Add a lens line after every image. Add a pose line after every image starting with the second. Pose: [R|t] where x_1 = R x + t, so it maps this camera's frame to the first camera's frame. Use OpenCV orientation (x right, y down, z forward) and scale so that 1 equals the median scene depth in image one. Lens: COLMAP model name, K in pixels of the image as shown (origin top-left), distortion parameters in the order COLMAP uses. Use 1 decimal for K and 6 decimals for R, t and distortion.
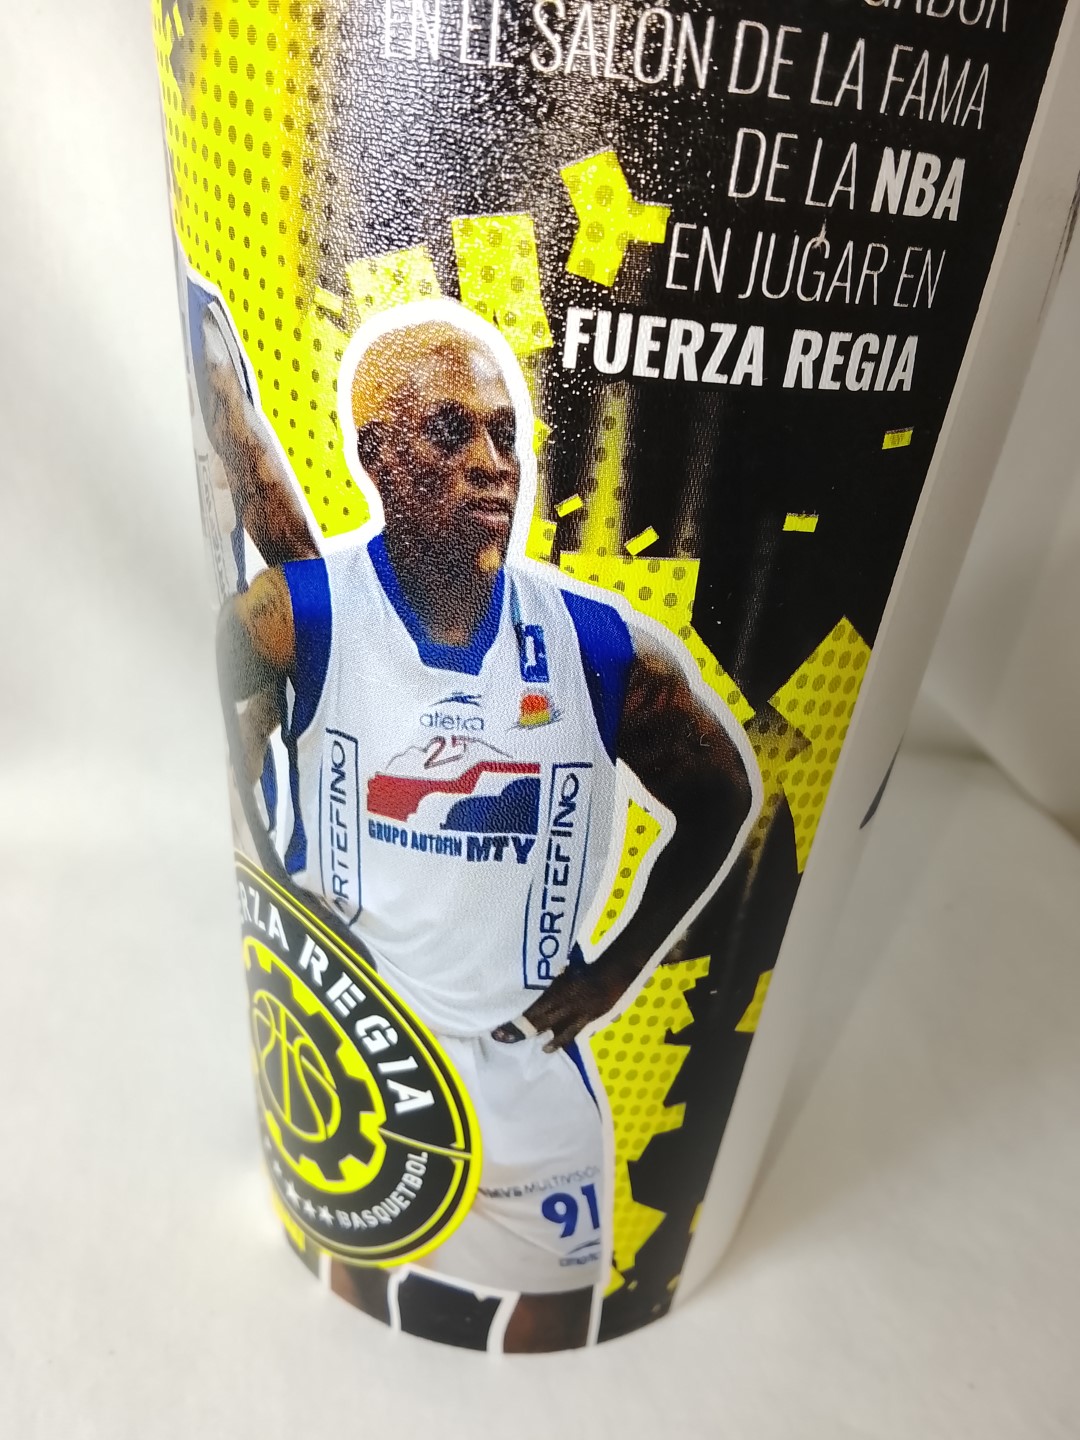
lens RADIAL K [[1169.0, 0, 540.0], [0, 1169.0, 720.0], [0, 0, 1]] dist [0.114425, -0.207904]
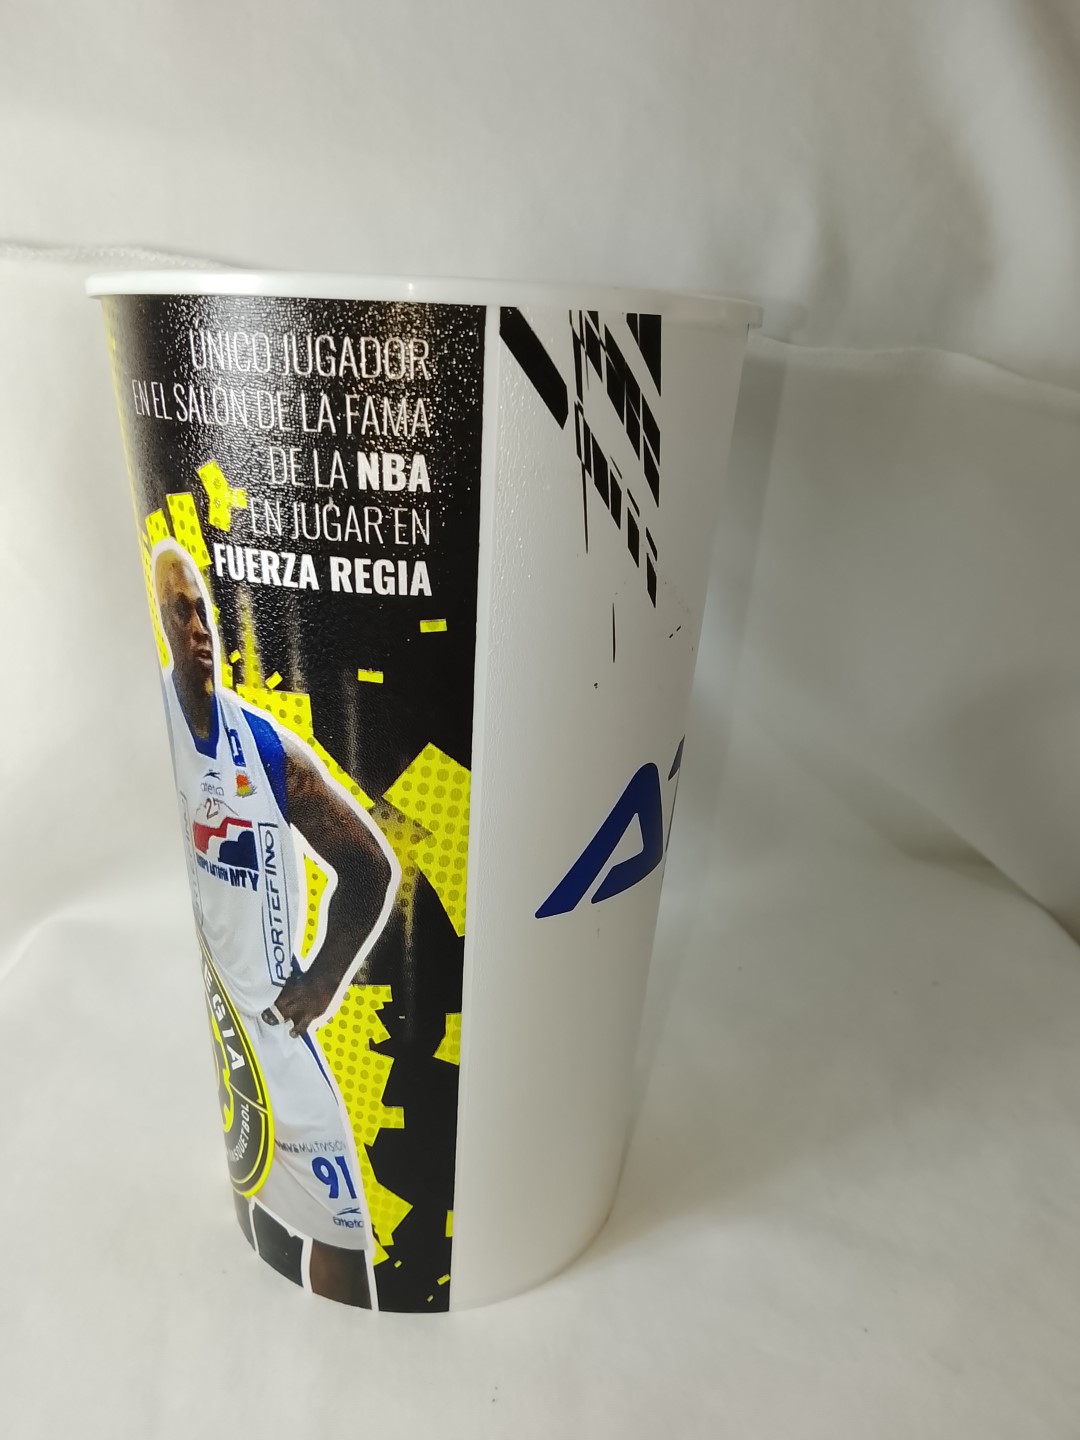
lens RADIAL K [[1169.0, 0, 540.0], [0, 1169.0, 720.0], [0, 0, 1]] dist [0.114425, -0.207904]
pose [[0.885258, 0.071698, -0.459541, 1.042590], [-0.138992, 0.983678, -0.114279, 0.030277], [0.443847, 0.165039, 0.880774, -0.220292]]
